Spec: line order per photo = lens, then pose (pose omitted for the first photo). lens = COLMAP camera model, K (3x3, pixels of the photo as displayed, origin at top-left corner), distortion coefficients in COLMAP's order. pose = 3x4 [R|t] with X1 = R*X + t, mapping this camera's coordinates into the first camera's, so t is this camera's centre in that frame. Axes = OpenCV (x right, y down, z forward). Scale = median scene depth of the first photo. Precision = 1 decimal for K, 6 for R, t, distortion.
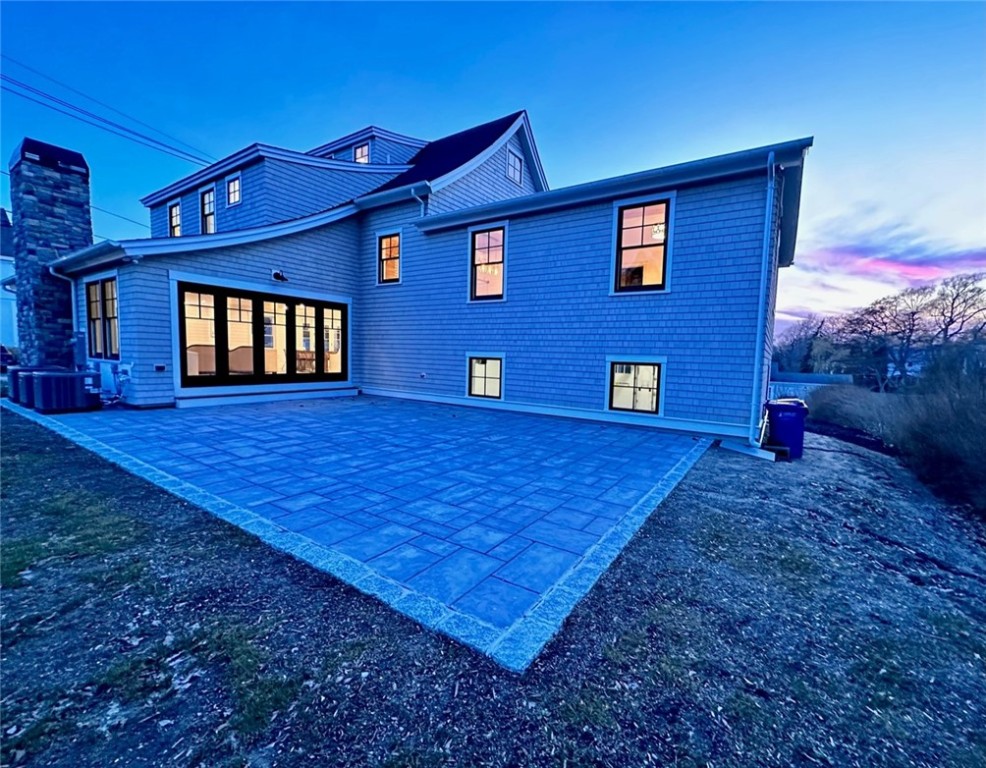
lens RADIAL K [[424.9, 0, 493.0], [0, 424.9, 384.0], [0, 0, 1]] dist [0.001227, 0.000210]
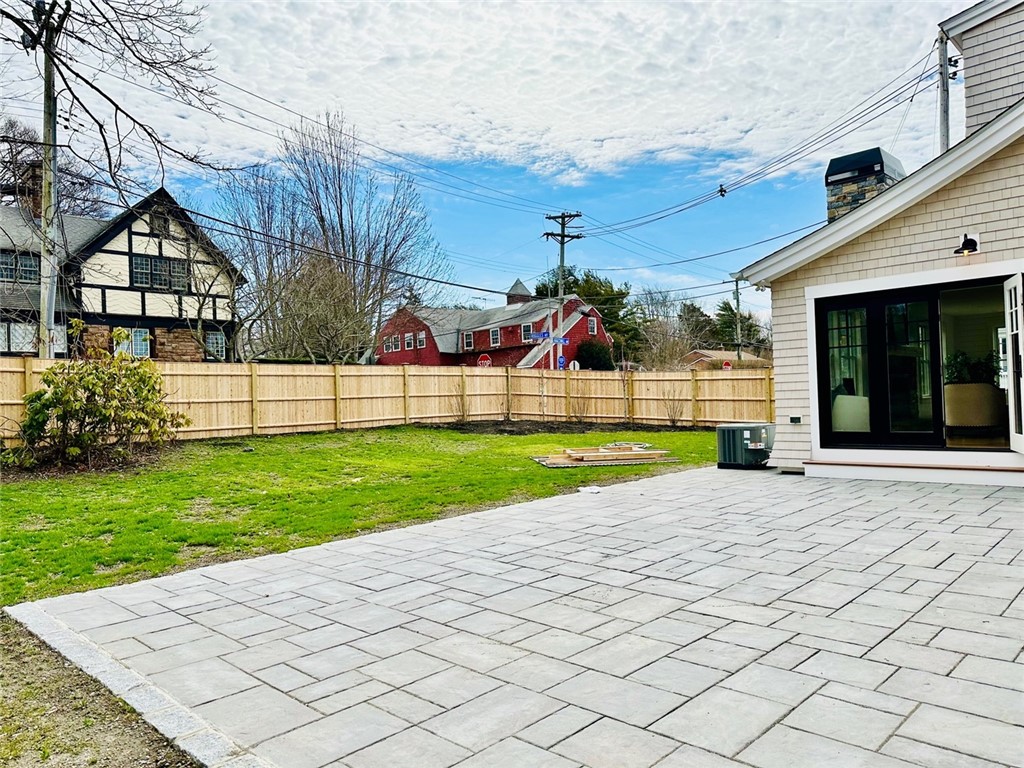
lens RADIAL K [[703.6, 0, 512.0], [0, 703.6, 384.0], [0, 0, 1]] dist [-0.000299, -0.000030]
pose [[-0.173289, -0.047466, -0.983726, 0.530223], [-0.041157, 0.998314, -0.040920, -0.029498], [0.984011, 0.033396, -0.174951, 0.743834]]
